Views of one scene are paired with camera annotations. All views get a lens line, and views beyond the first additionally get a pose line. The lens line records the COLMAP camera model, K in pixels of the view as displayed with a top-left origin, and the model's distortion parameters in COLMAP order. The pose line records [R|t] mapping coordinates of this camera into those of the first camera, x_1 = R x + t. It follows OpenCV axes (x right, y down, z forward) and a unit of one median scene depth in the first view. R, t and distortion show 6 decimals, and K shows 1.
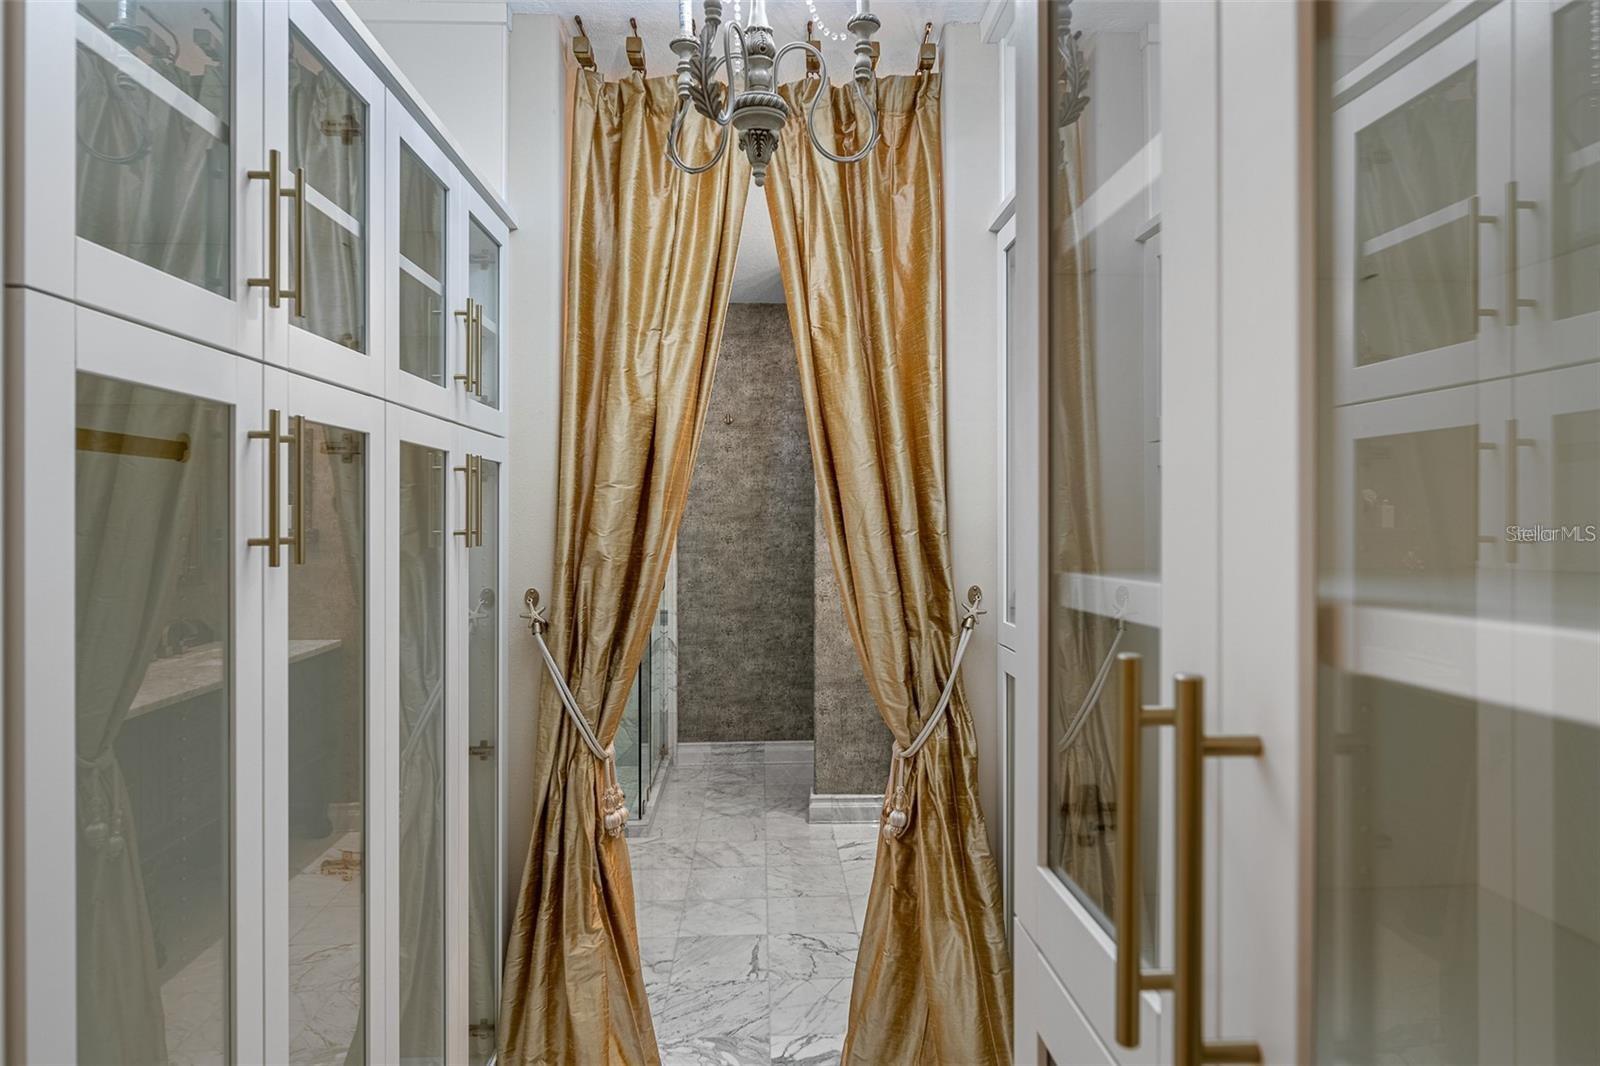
lens RADIAL K [[918.2, 0, 800.2], [0, 918.2, 529.0], [0, 0, 1]] dist [0.000249, -0.000031]
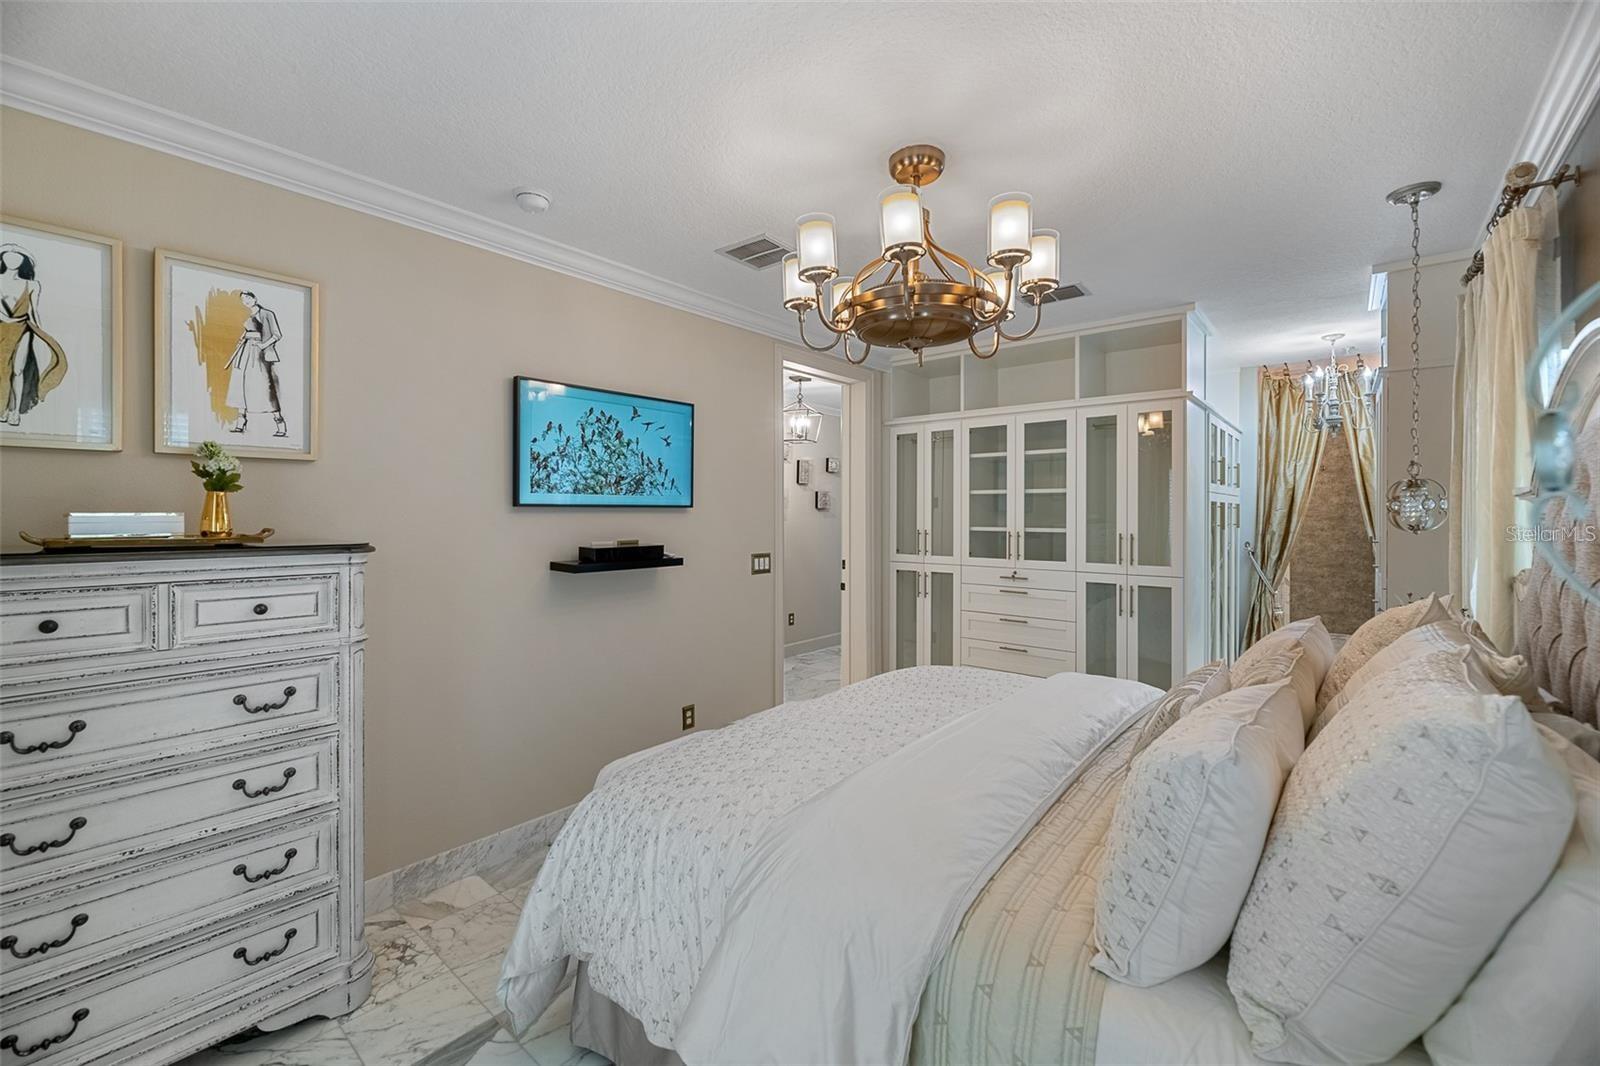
lens RADIAL K [[654.6, 0, 801.0], [0, 654.6, 527.9], [0, 0, 1]] dist [-0.002795, -0.000393]
pose [[0.731814, 0.003969, -0.681493, 0.058625], [-0.000911, 0.999988, 0.004845, 0.002359], [0.681504, -0.002925, 0.731808, -0.789774]]
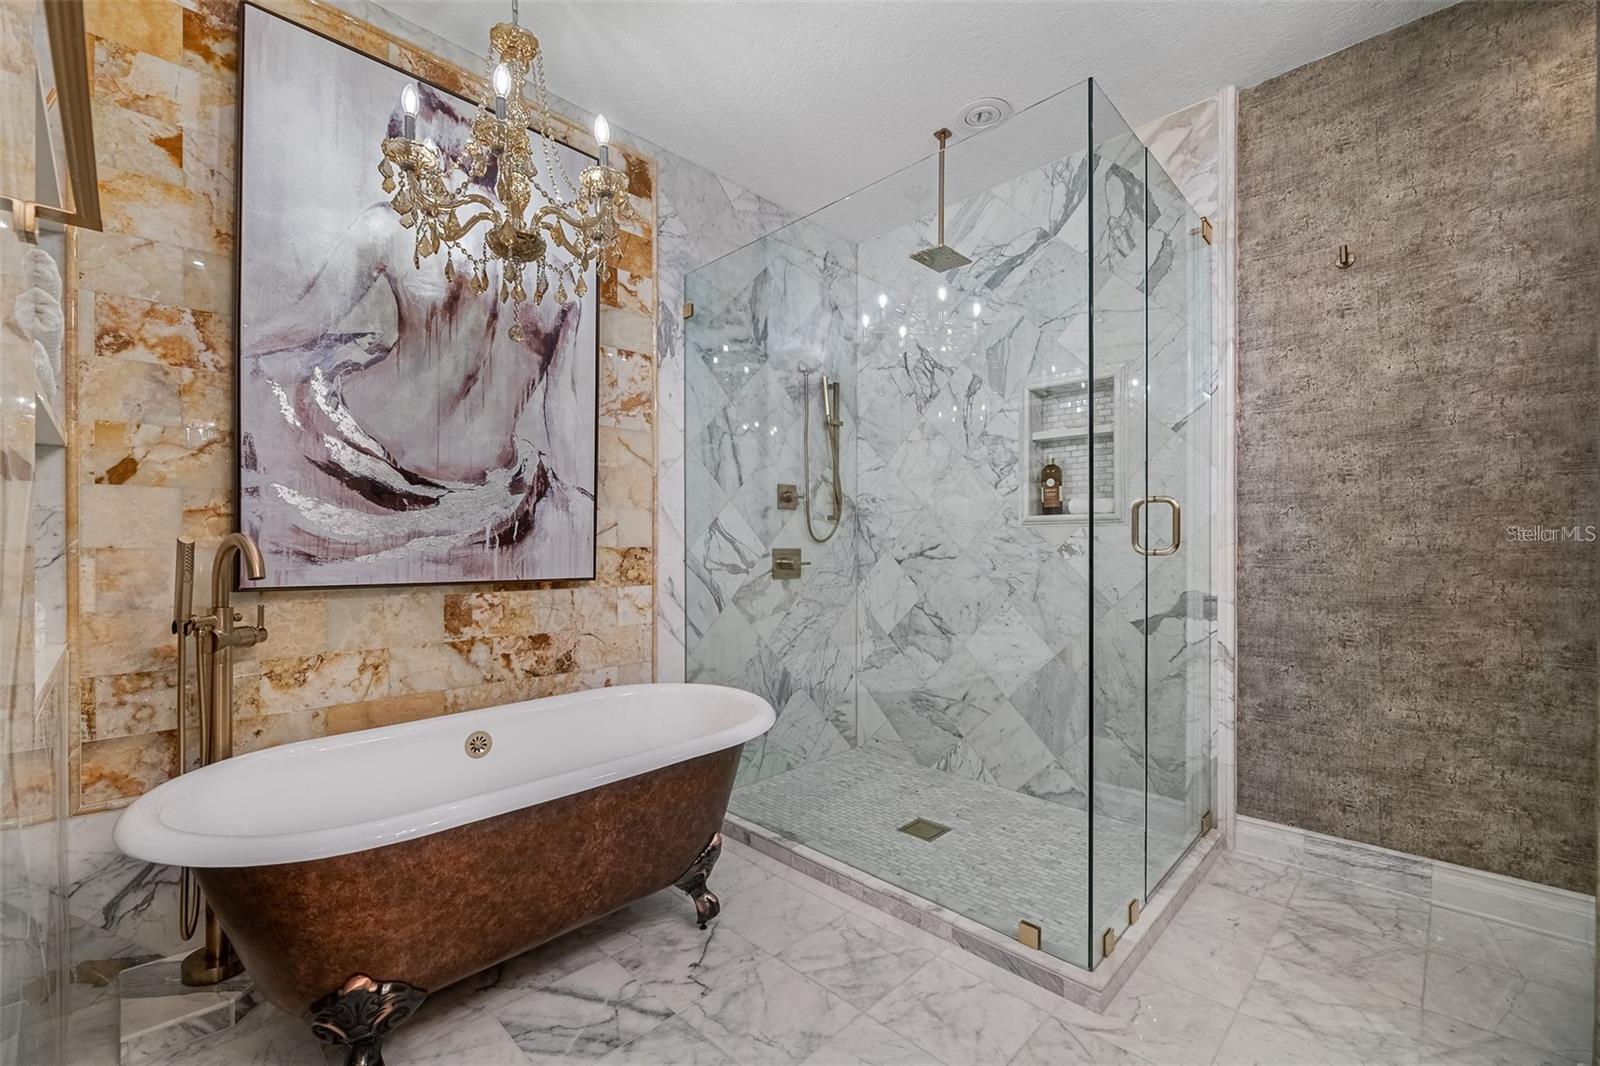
lens RADIAL K [[657.0, 0, 801.0], [0, 657.0, 551.0], [0, 0, 1]] dist [-0.003800, -0.000682]
pose [[0.670631, 0.002887, -0.741786, -0.004735], [-0.003451, 0.999994, 0.000772, 0.058602], [0.741783, 0.002042, 0.670637, 0.495738]]
